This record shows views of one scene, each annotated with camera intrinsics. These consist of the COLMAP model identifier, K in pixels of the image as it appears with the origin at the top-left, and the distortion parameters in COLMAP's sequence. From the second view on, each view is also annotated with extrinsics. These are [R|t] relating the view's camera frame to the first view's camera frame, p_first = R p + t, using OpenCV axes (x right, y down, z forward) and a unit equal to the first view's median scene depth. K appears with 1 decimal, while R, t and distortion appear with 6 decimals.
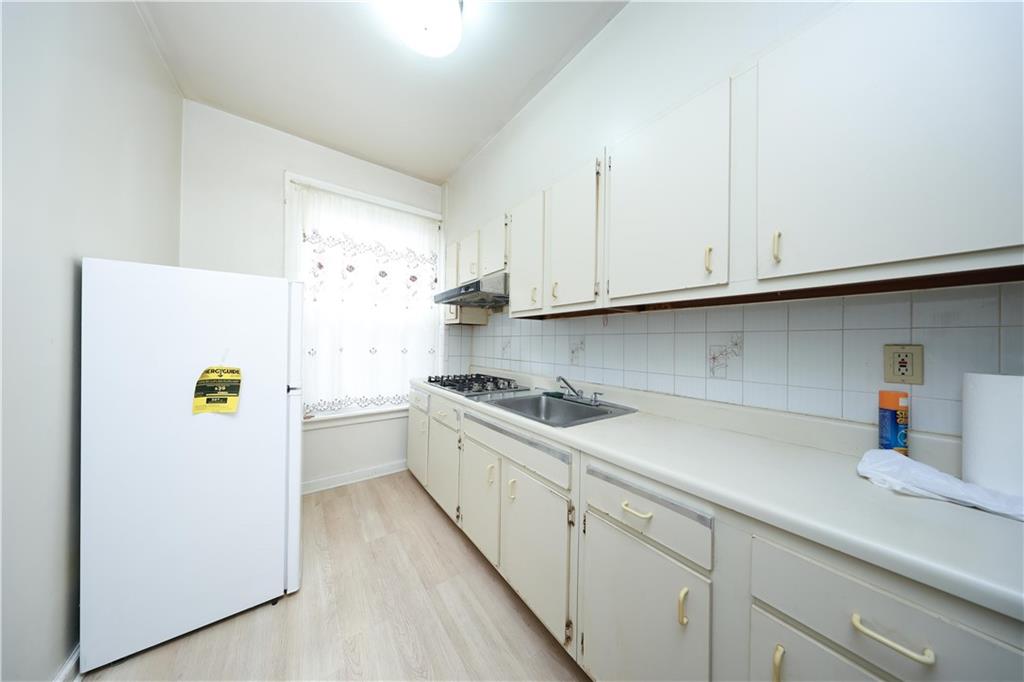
lens RADIAL K [[294.8, 0, 512.0], [0, 294.8, 341.0], [0, 0, 1]] dist [0.000077, 0.000020]
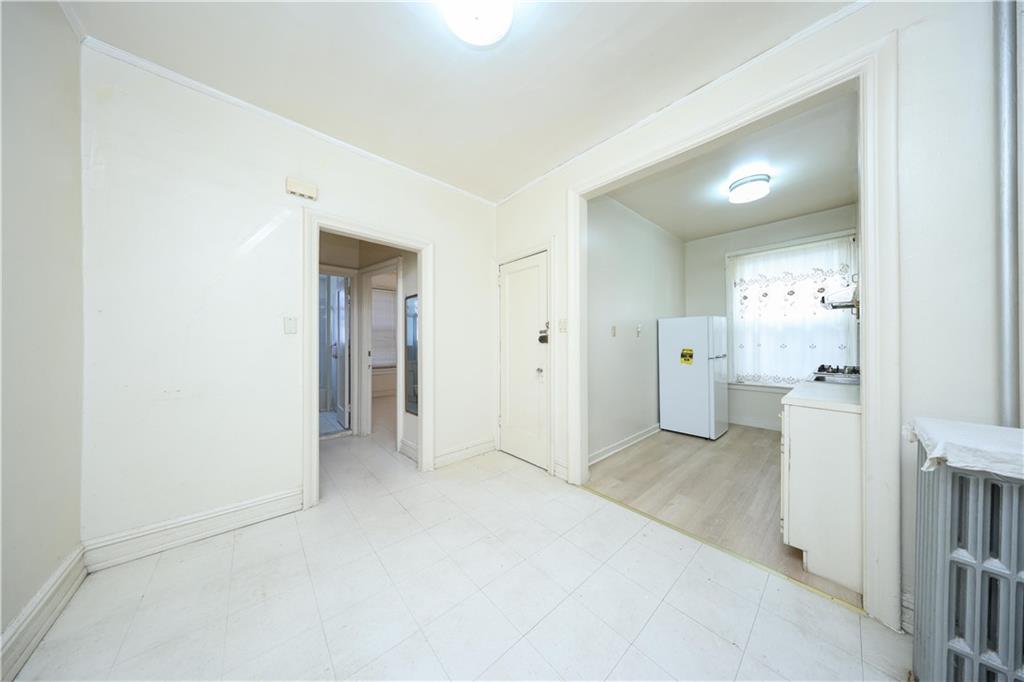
lens RADIAL K [[294.8, 0, 512.0], [0, 294.8, 341.0], [0, 0, 1]] dist [0.000077, 0.000020]
pose [[0.091748, -0.019329, -0.995595, 1.012503], [0.007024, 0.999799, -0.018763, 0.030335], [0.995757, -0.005272, 0.091866, -0.576871]]
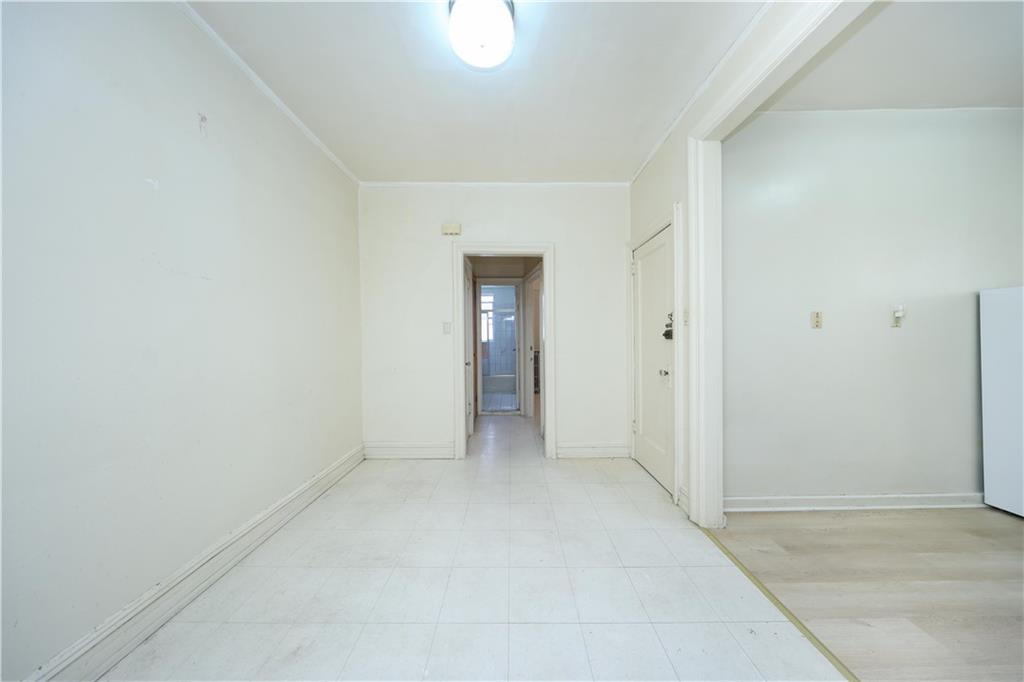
lens RADIAL K [[295.0, 0, 512.0], [0, 295.0, 341.0], [0, 0, 1]] dist [-0.001016, -0.000029]
pose [[-0.591735, -0.001072, -0.806132, 0.918473], [0.004166, 0.999982, -0.004388, 0.024829], [0.806122, -0.005955, -0.591720, -0.174909]]
